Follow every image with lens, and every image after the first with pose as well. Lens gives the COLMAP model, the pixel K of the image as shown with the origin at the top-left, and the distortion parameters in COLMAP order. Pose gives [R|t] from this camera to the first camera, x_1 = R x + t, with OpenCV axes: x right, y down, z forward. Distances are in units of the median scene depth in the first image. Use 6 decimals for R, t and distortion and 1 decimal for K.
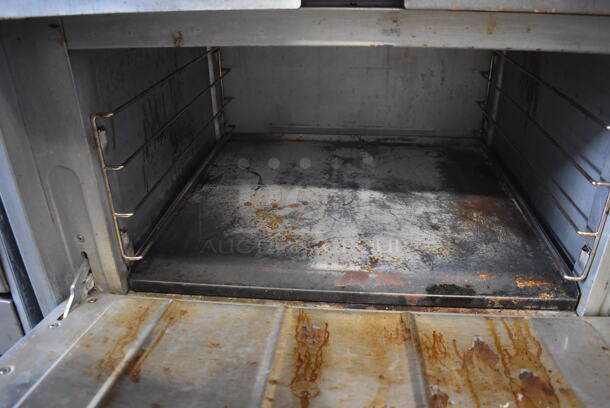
lens RADIAL K [[477.0, 0, 305.9], [0, 477.0, 203.2], [0, 0, 1]] dist [-0.098643, 0.014060]
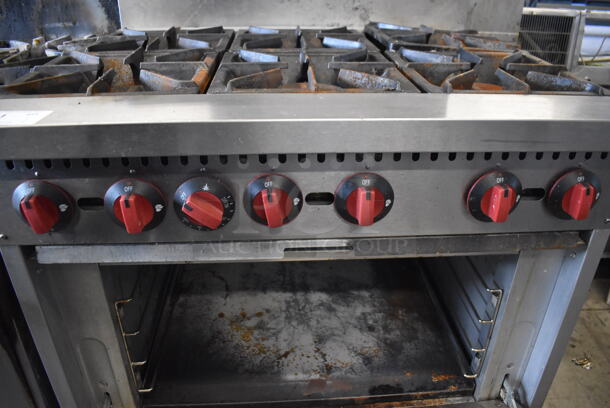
lens RADIAL K [[477.0, 0, 308.5], [0, 477.0, 204.0], [0, 0, 1]] dist [-0.098643, 0.014060]
pose [[0.985630, -0.054586, 0.159857, -0.093735], [0.052374, 0.998465, 0.018018, -0.344472], [-0.160595, -0.009387, 0.986976, -0.274936]]
